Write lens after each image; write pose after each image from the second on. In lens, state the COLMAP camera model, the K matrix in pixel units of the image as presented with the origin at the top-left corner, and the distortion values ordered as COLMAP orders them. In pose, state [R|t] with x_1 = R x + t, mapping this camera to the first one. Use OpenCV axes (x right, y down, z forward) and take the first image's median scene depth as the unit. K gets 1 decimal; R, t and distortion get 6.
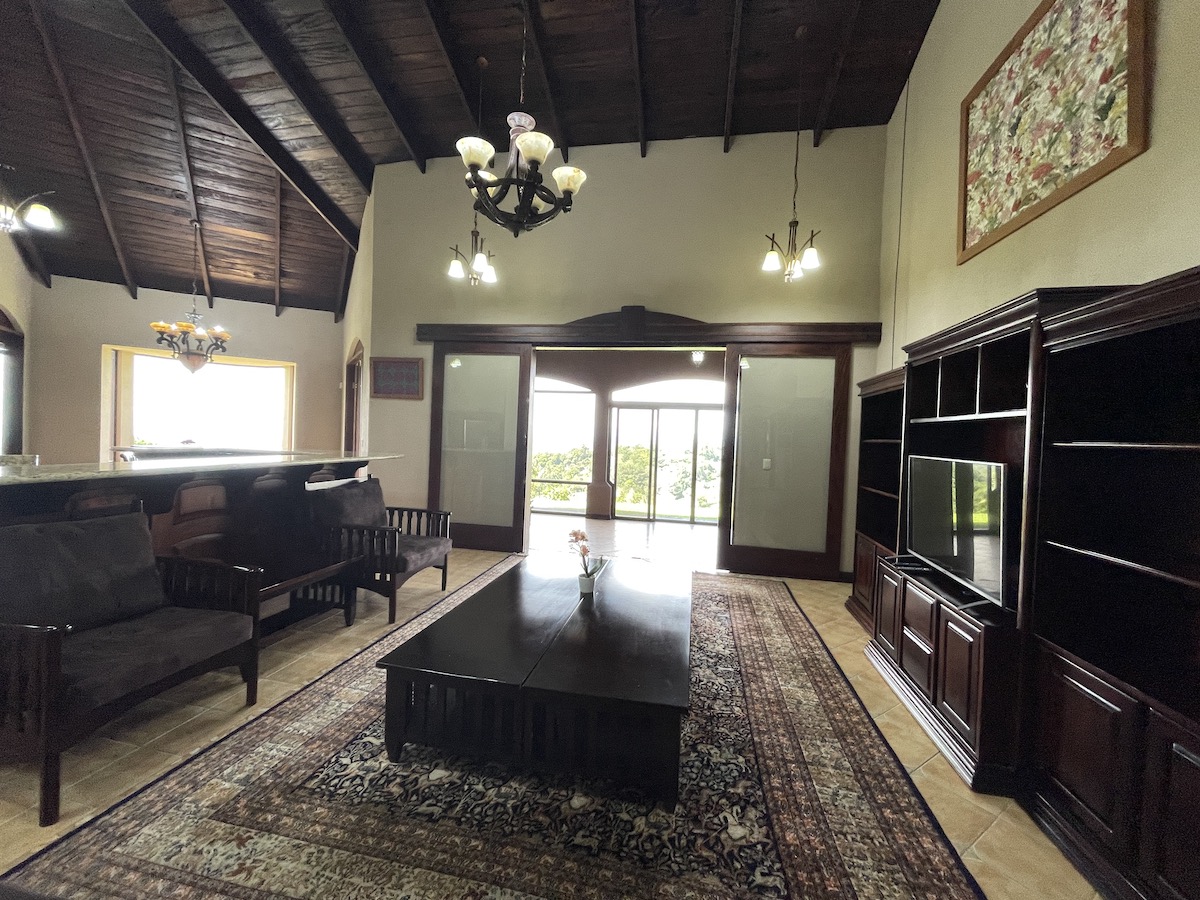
lens RADIAL K [[487.9, 0, 602.1], [0, 487.9, 442.1], [0, 0, 1]] dist [0.006641, -0.000745]
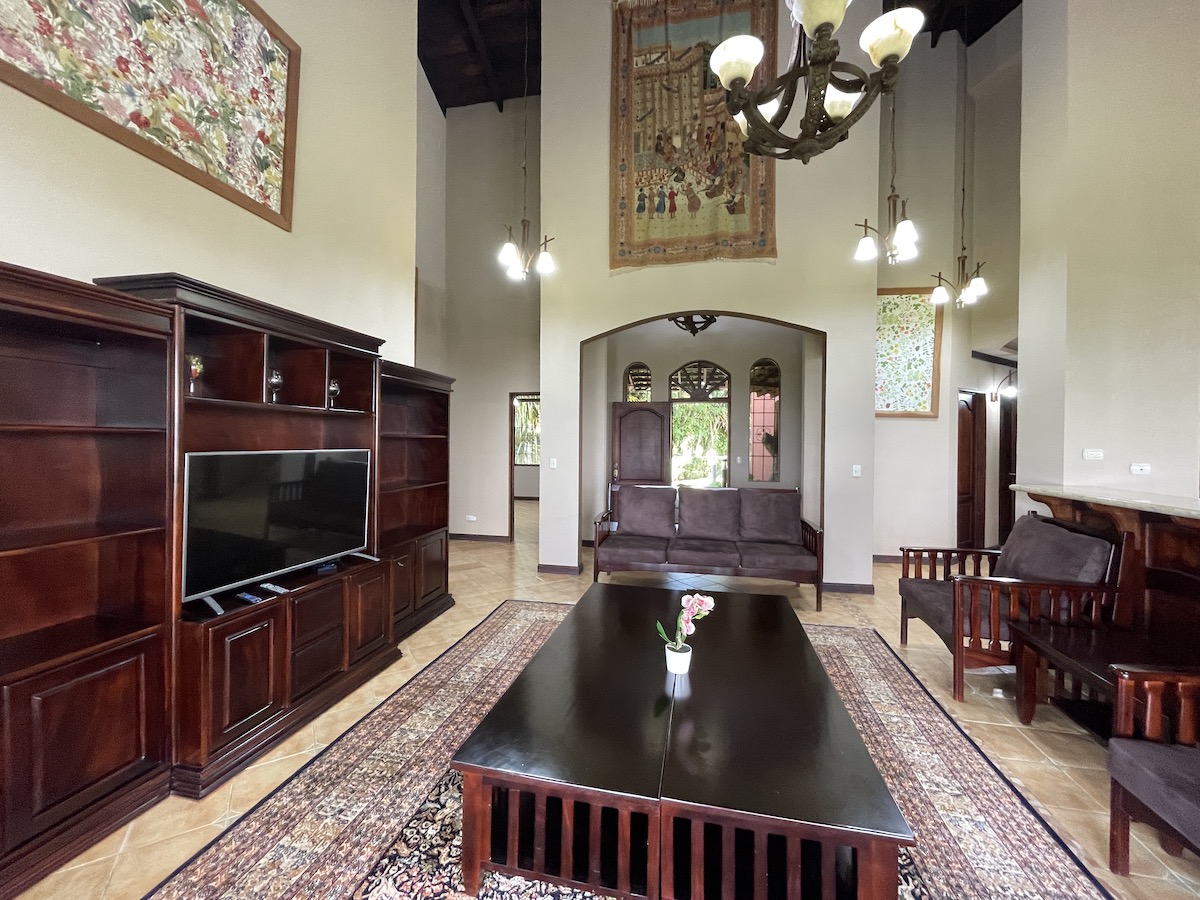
lens RADIAL K [[487.9, 0, 599.5], [0, 487.9, 445.0], [0, 0, 1]] dist [0.006641, -0.000745]
pose [[-0.998688, -0.047442, 0.019262, 0.094178], [-0.046956, 0.998585, 0.024974, -0.029728], [-0.020419, 0.024037, -0.999503, 1.956943]]
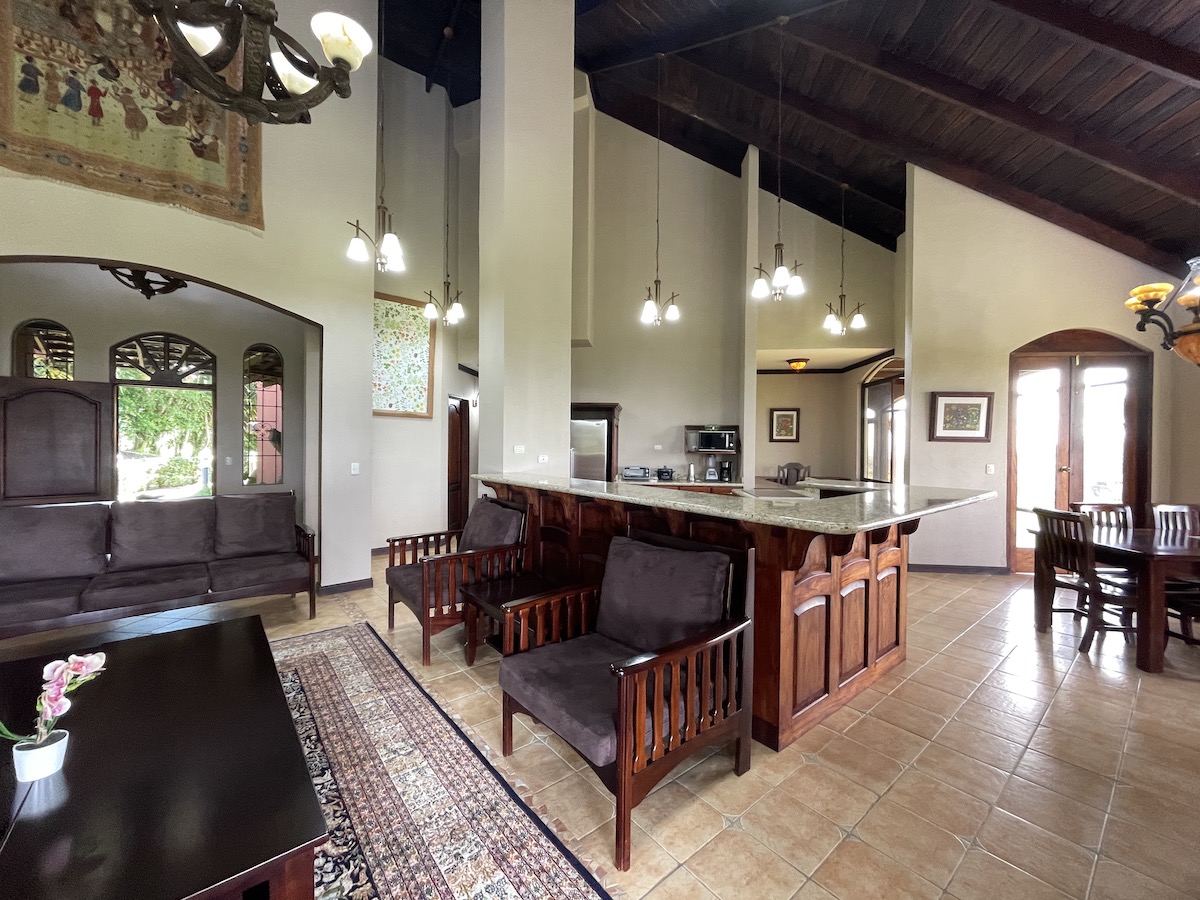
lens RADIAL K [[487.9, 0, 594.4], [0, 487.9, 445.1], [0, 0, 1]] dist [0.006641, -0.000745]
pose [[-0.646519, -0.039792, -0.761860, -0.003139], [-0.046534, 0.998836, -0.012680, -0.038997], [0.761478, 0.027255, -0.647618, 1.986789]]
